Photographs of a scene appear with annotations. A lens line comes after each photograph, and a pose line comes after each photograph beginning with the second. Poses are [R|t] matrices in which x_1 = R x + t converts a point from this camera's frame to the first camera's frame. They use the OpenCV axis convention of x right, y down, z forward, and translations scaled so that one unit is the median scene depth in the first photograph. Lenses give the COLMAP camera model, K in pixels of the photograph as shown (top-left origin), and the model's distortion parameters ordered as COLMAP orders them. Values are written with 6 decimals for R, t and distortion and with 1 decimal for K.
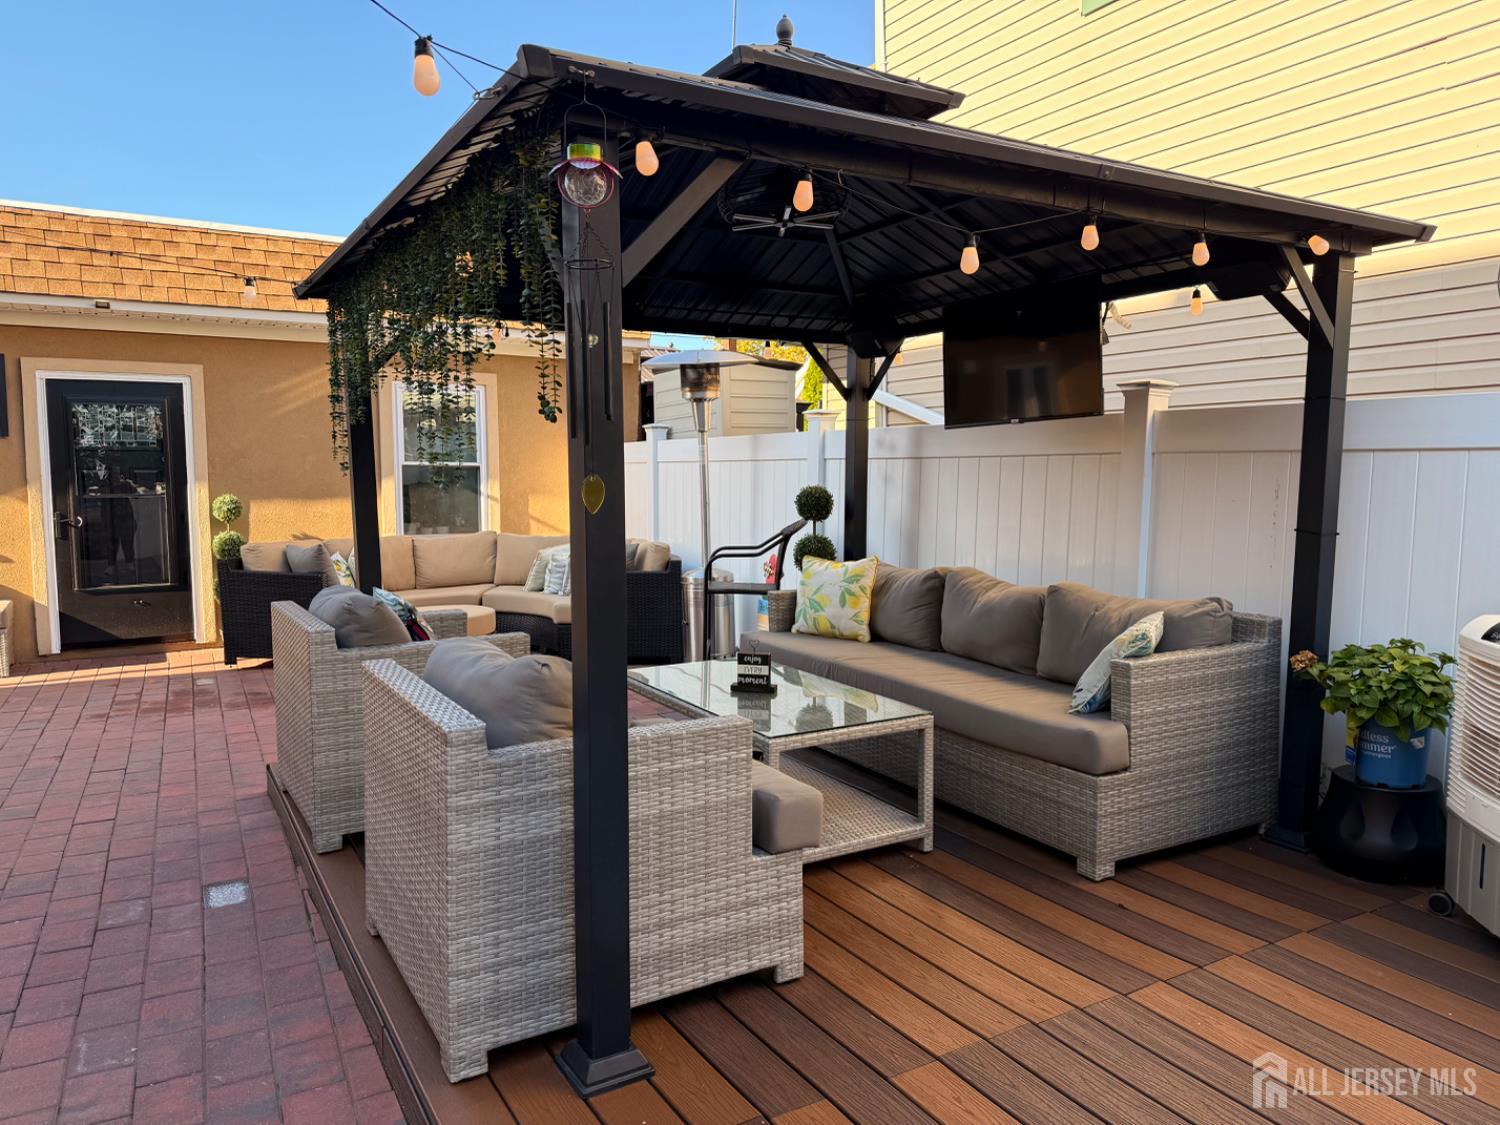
lens RADIAL K [[1046.9, 0, 746.0], [0, 1046.9, 571.8], [0, 0, 1]] dist [-0.003722, -0.004825]
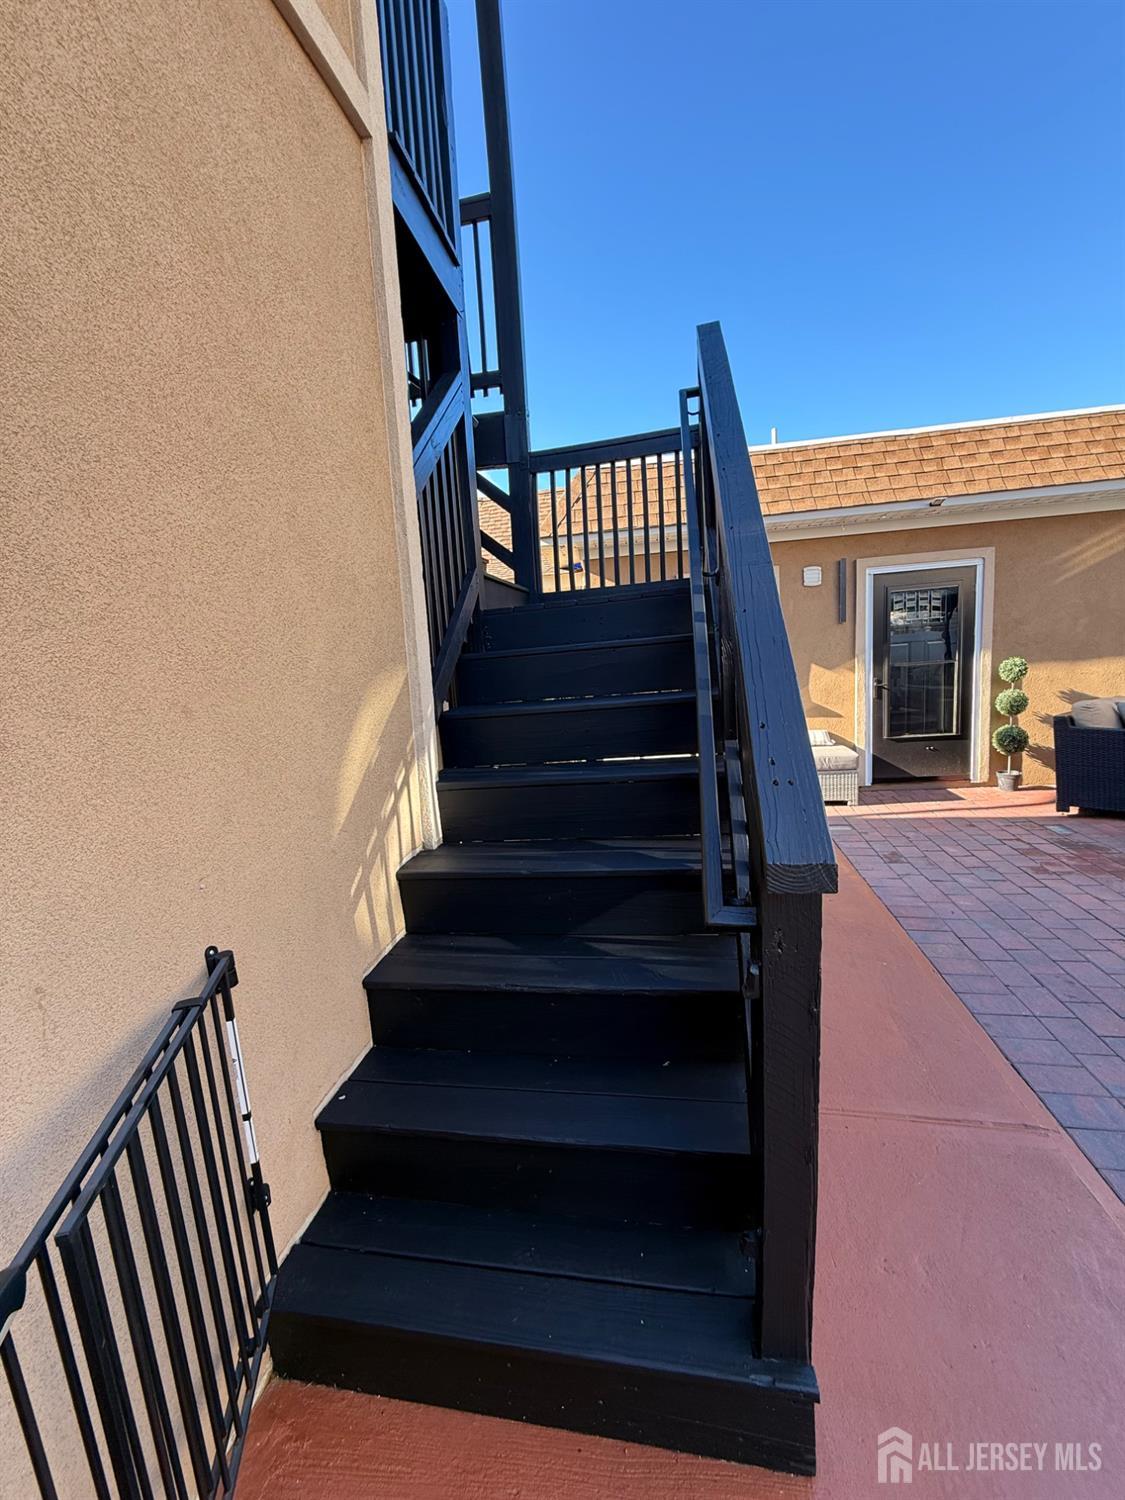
lens RADIAL K [[598.8, 0, 559.7], [0, 598.8, 751.3], [0, 0, 1]] dist [-0.003952, -0.000298]
pose [[0.763977, 0.042824, -0.643821, -0.462859], [0.006633, 0.997221, 0.074202, -0.023554], [0.645210, -0.060959, 0.761570, 0.169689]]
